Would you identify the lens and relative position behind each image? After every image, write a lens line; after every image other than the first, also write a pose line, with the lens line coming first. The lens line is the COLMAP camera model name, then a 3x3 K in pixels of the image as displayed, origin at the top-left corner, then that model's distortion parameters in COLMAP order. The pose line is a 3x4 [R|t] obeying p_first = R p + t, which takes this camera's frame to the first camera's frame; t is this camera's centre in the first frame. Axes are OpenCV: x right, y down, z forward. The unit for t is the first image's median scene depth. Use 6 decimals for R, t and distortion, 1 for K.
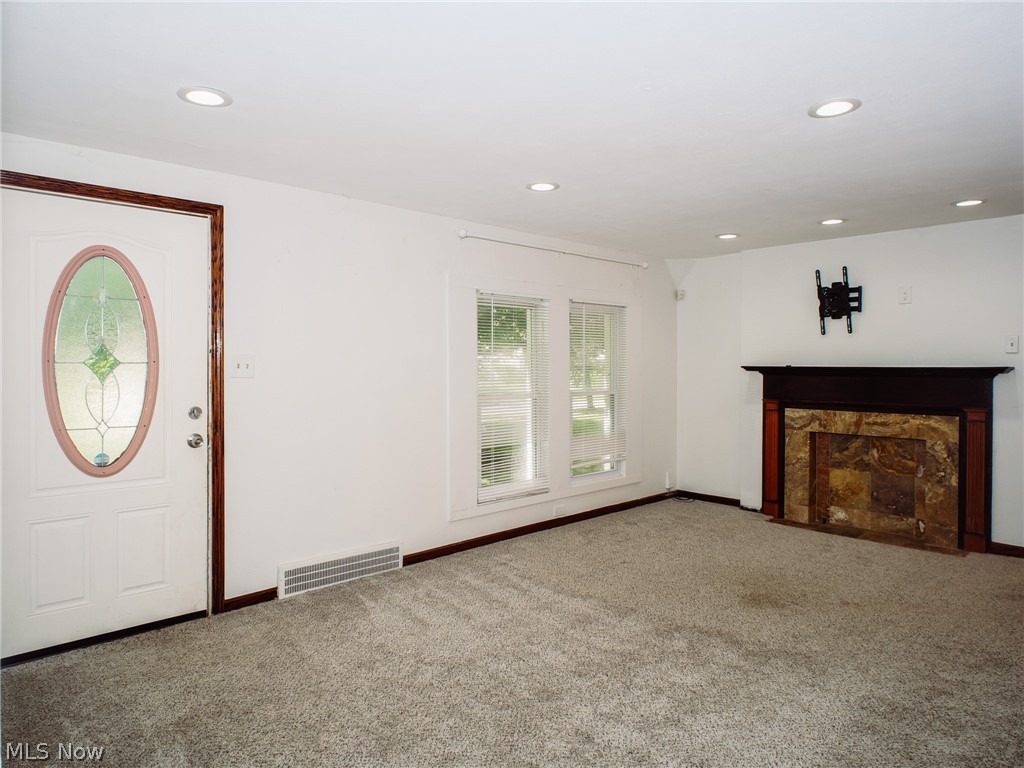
lens RADIAL K [[664.2, 0, 512.0], [0, 664.2, 384.0], [0, 0, 1]] dist [-0.030981, 0.001116]
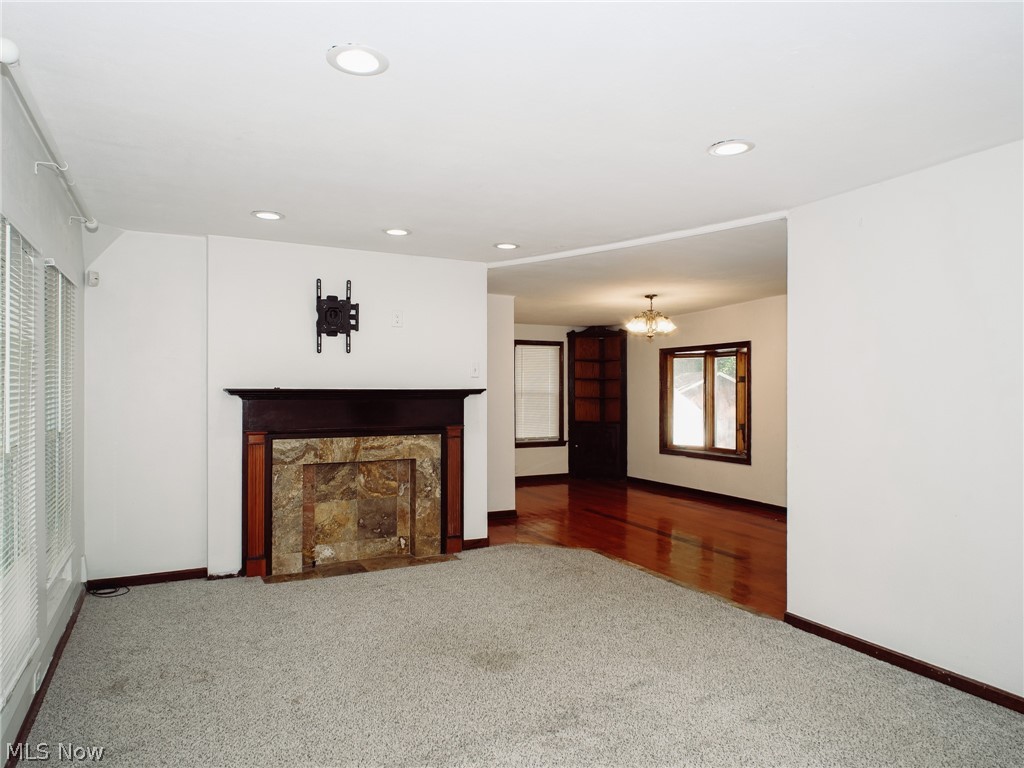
lens RADIAL K [[664.2, 0, 512.0], [0, 664.2, 384.0], [0, 0, 1]] dist [-0.030981, 0.001116]
pose [[0.234592, 0.001887, 0.972092, -0.337922], [0.023339, 0.999699, -0.007573, -0.020836], [-0.971814, 0.024464, 0.234477, 0.555169]]
